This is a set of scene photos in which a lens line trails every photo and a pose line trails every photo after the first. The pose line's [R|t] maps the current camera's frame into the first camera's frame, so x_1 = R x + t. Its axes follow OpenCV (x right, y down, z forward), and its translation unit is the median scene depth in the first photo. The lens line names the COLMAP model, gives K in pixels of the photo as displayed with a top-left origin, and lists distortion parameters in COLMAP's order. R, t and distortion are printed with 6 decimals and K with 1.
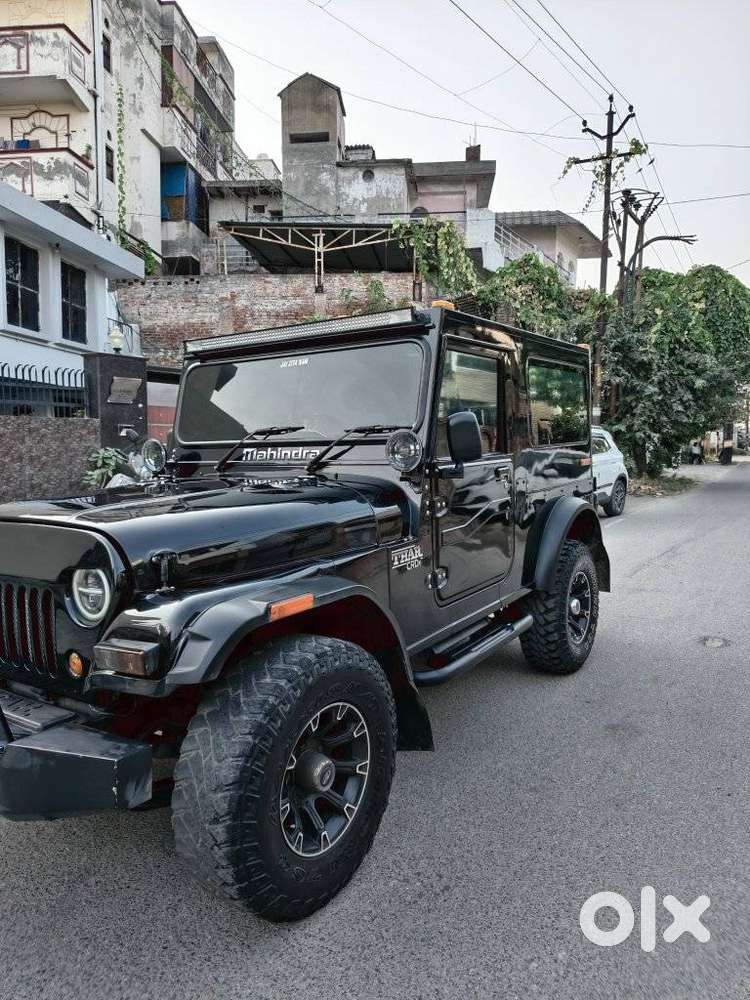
lens RADIAL K [[697.5, 0, 369.4], [0, 697.5, 500.9], [0, 0, 1]] dist [0.047770, -0.043308]
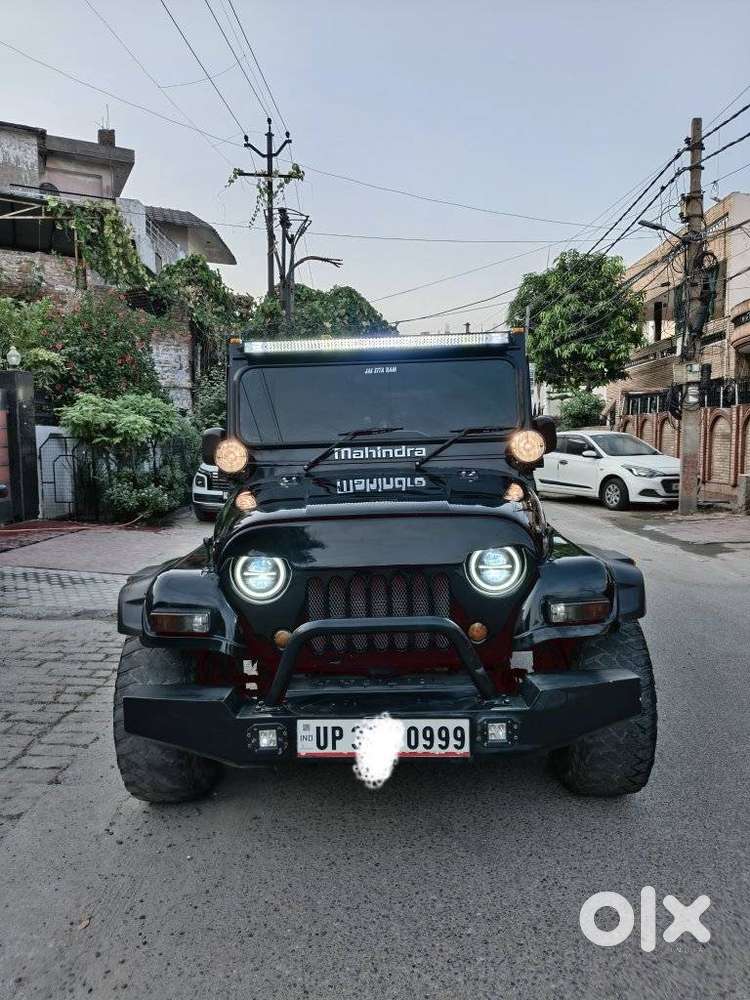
lens RADIAL K [[700.0, 0, 380.1], [0, 700.0, 501.0], [0, 0, 1]] dist [0.076915, -0.086196]
pose [[0.833497, -0.061701, 0.549067, -0.136794], [0.061779, 0.997921, 0.018358, -0.001980], [-0.549059, 0.018620, 0.835576, 0.013591]]
